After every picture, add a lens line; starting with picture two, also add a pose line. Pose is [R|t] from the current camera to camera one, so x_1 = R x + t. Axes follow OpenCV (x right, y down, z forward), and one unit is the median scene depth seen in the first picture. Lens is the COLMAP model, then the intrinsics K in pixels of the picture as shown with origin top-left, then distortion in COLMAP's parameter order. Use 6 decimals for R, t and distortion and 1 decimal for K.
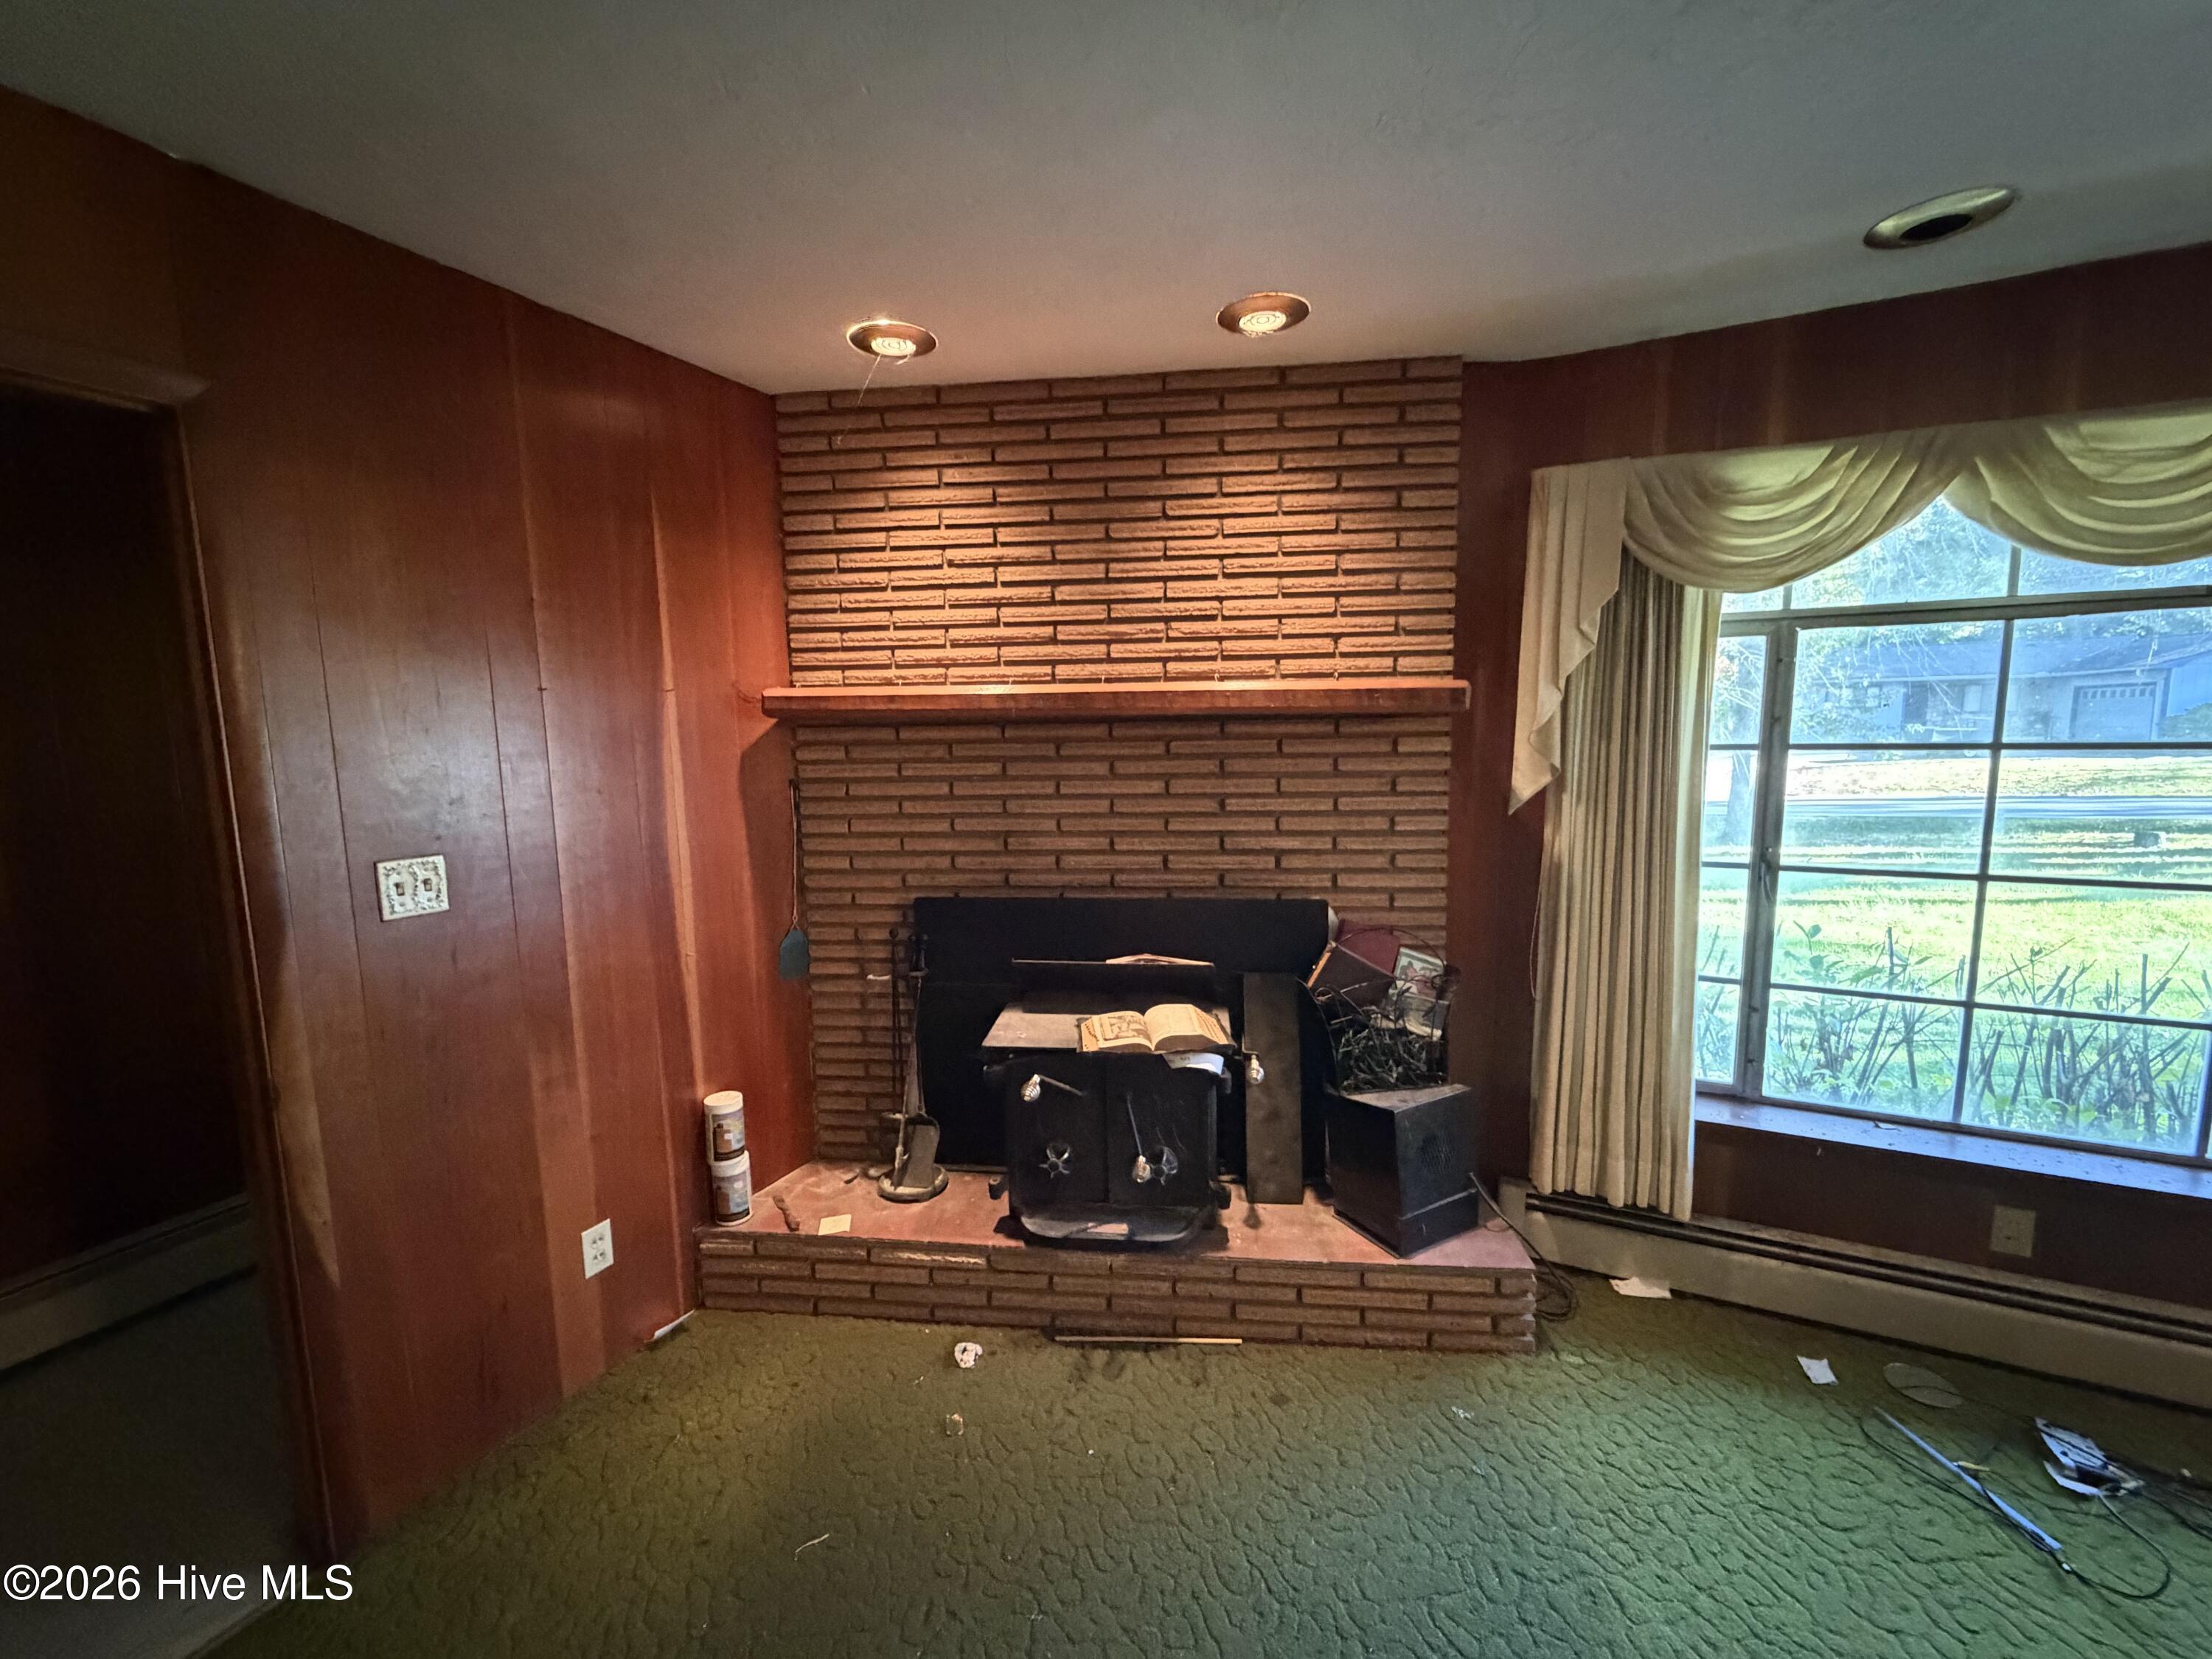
lens RADIAL K [[888.6, 0, 1095.2], [0, 888.6, 824.9], [0, 0, 1]] dist [0.001140, 0.000102]
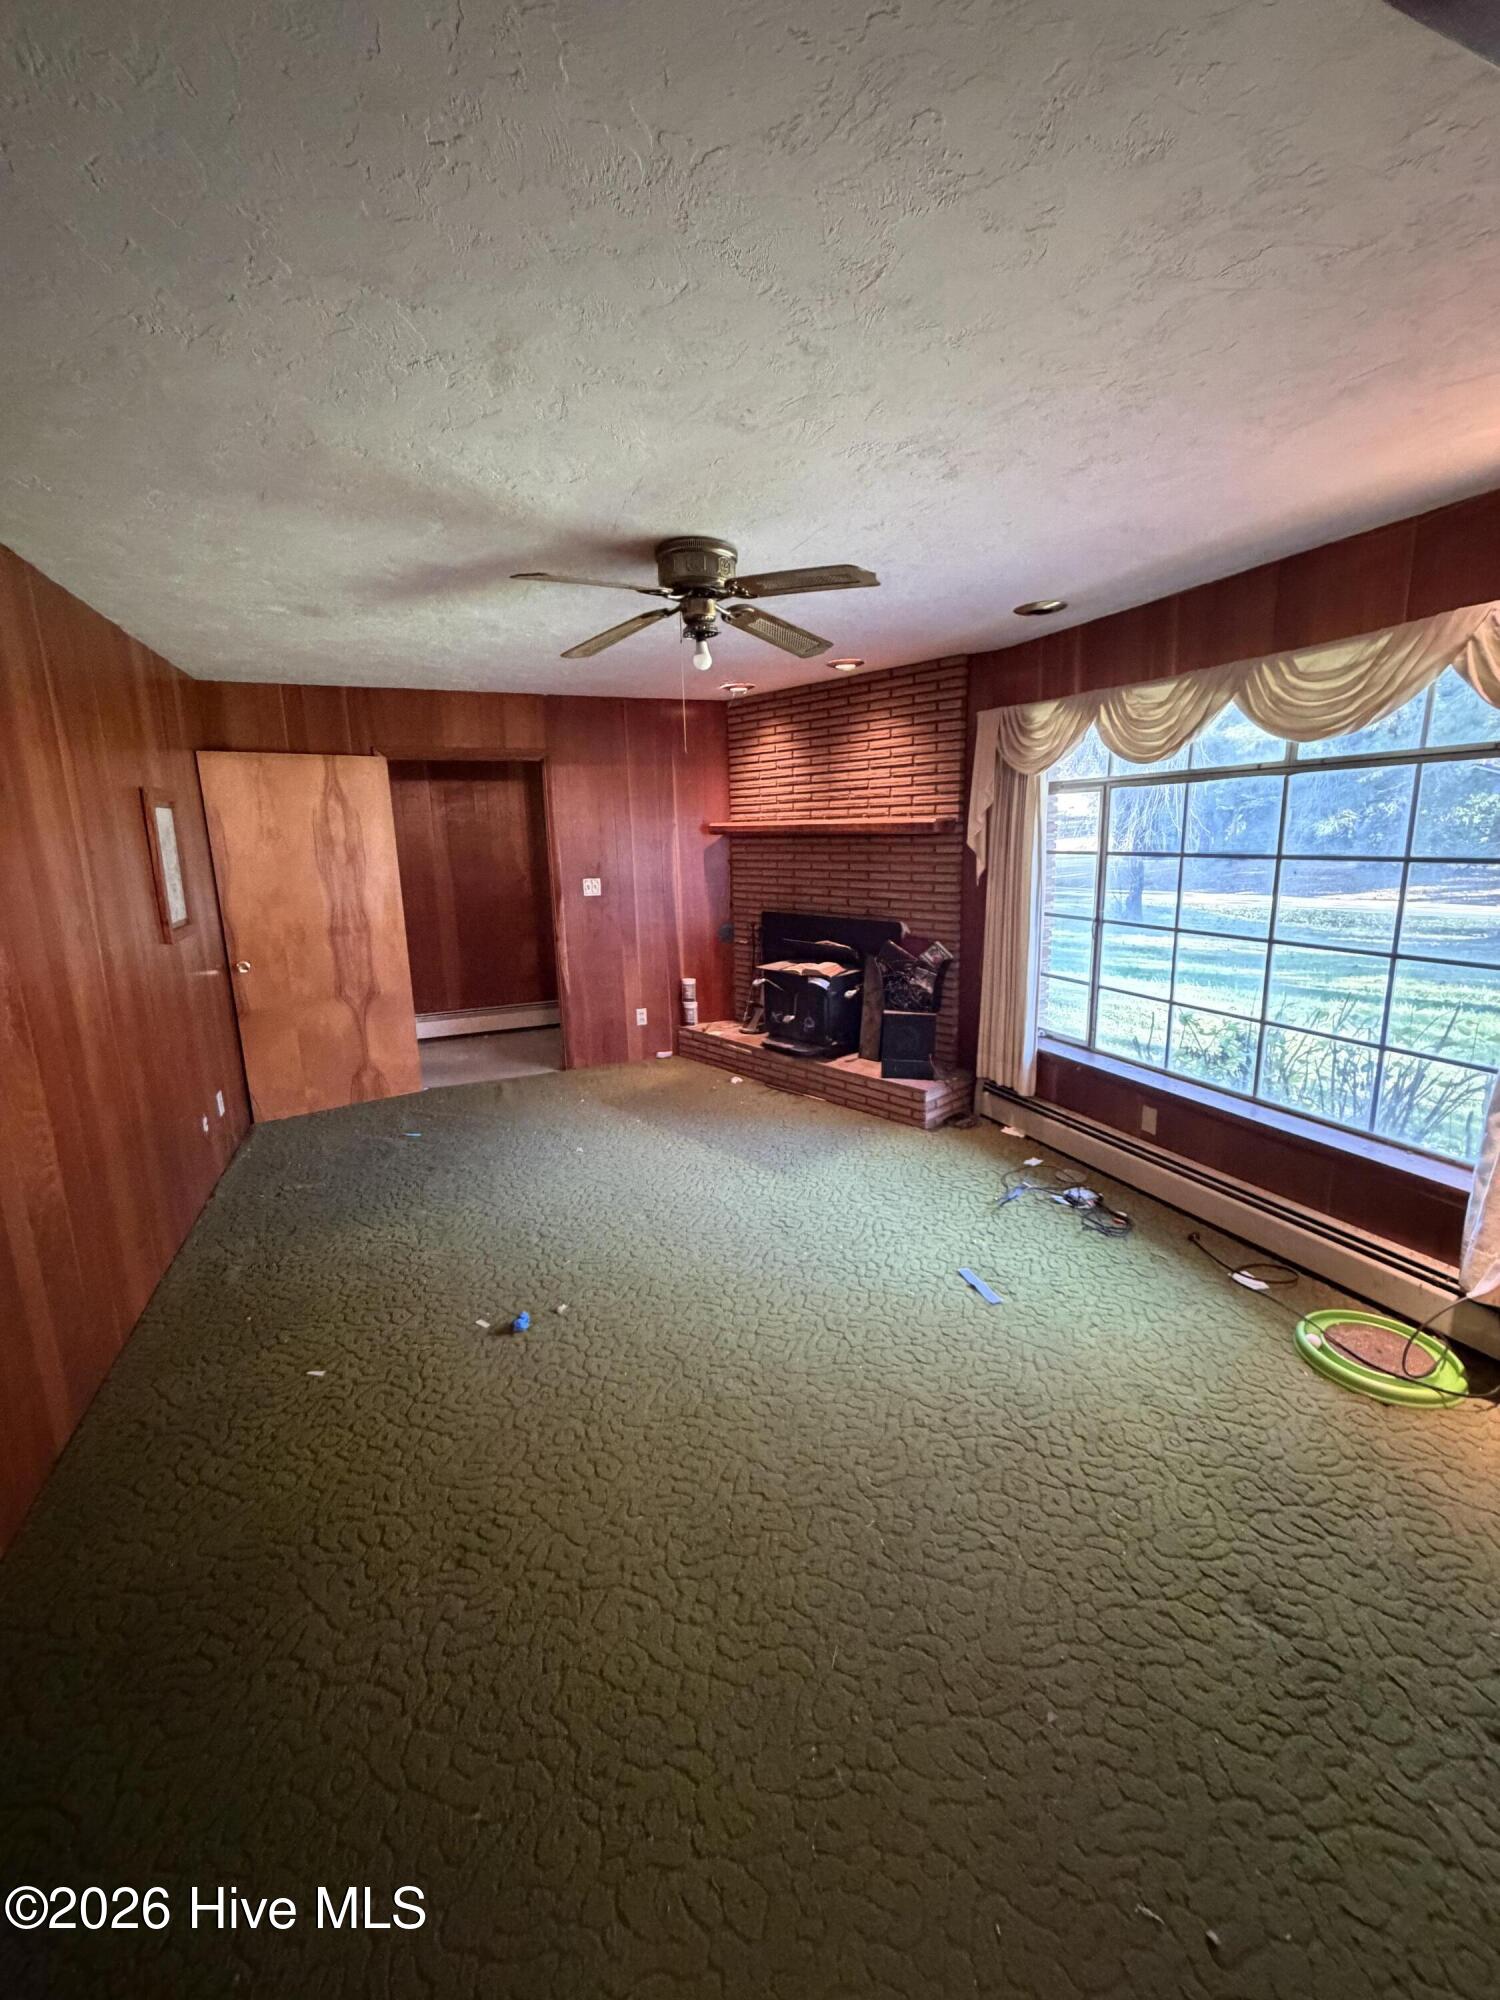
lens RADIAL K [[803.4, 0, 762.0], [0, 803.4, 993.6], [0, 0, 1]] dist [0.001140, 0.000102]
pose [[0.761446, 0.130663, -0.634923, 1.249991], [-0.068977, 0.990245, 0.121064, 0.042108], [0.644548, -0.048389, 0.763031, -0.678437]]
